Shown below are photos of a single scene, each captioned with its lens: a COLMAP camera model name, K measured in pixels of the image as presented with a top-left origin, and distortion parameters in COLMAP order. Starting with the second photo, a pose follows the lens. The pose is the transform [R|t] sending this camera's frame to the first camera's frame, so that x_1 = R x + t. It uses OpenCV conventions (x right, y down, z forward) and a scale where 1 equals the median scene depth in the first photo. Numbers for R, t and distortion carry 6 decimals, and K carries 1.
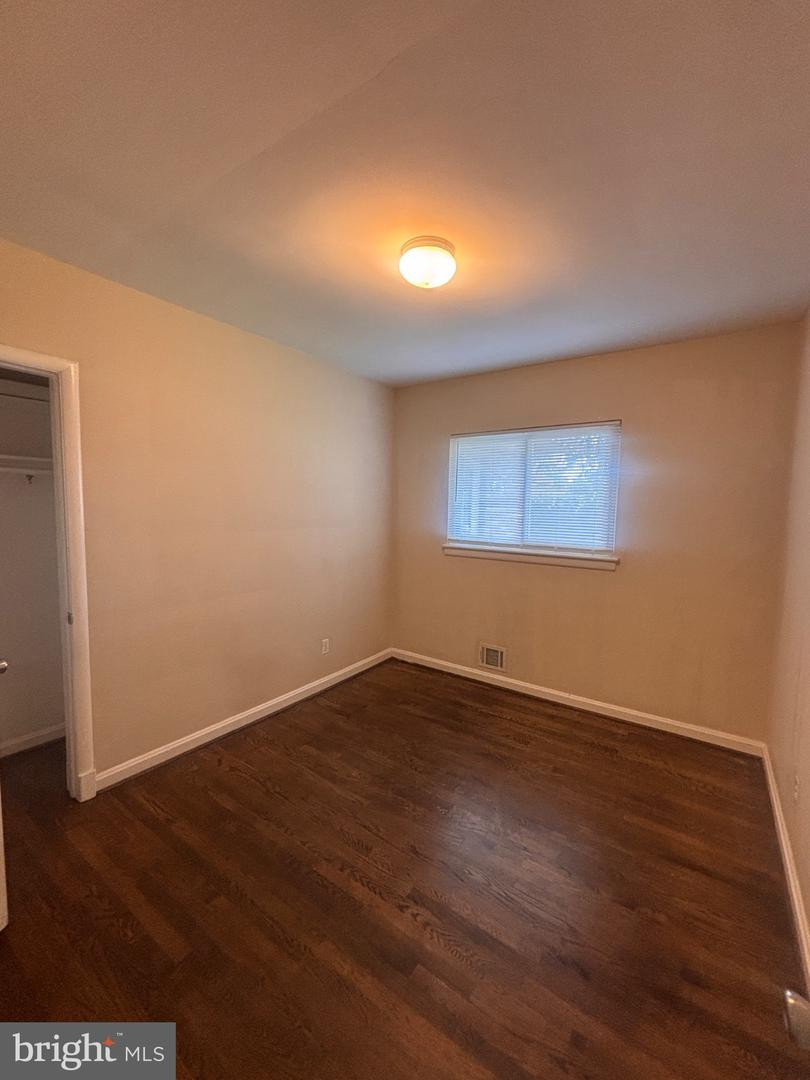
lens RADIAL K [[422.6, 0, 416.3], [0, 422.6, 541.4], [0, 0, 1]] dist [0.000443, 0.000075]
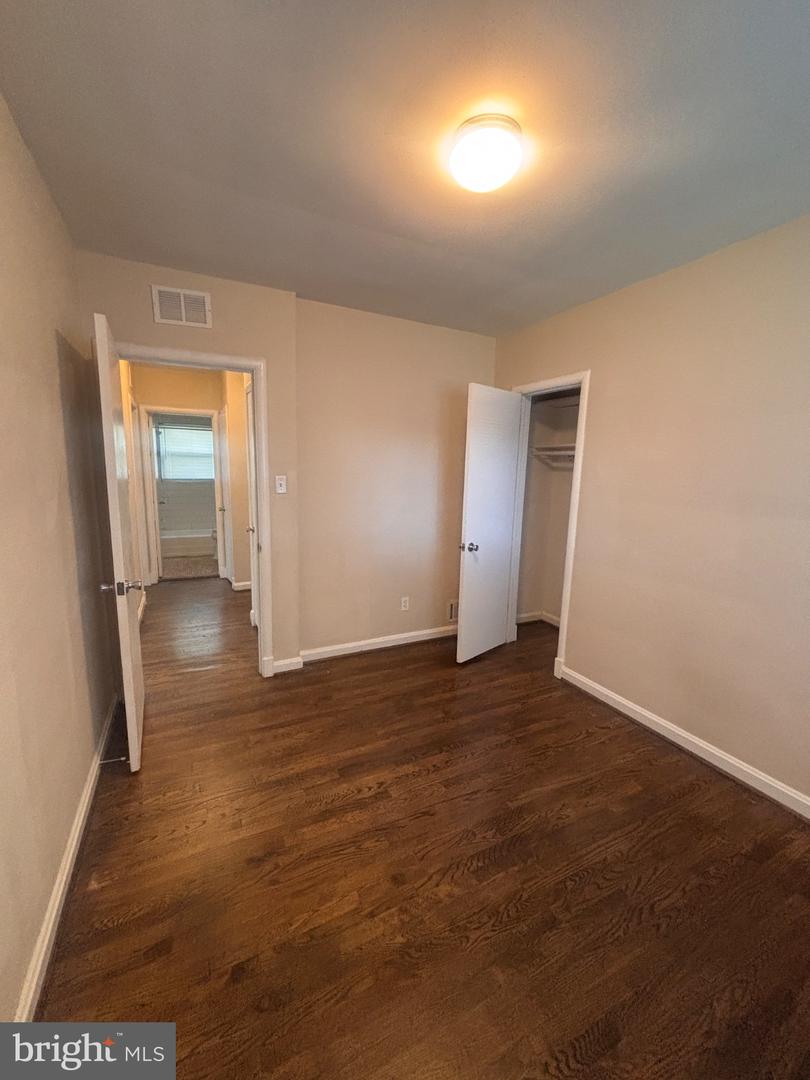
lens RADIAL K [[437.1, 0, 403.1], [0, 437.1, 539.8], [0, 0, 1]] dist [-0.002407, 0.000568]
pose [[-0.472429, 0.116462, -0.873640, 0.852059], [-0.111846, 0.975296, 0.190495, -0.091724], [0.874243, 0.187709, -0.447733, 1.290079]]
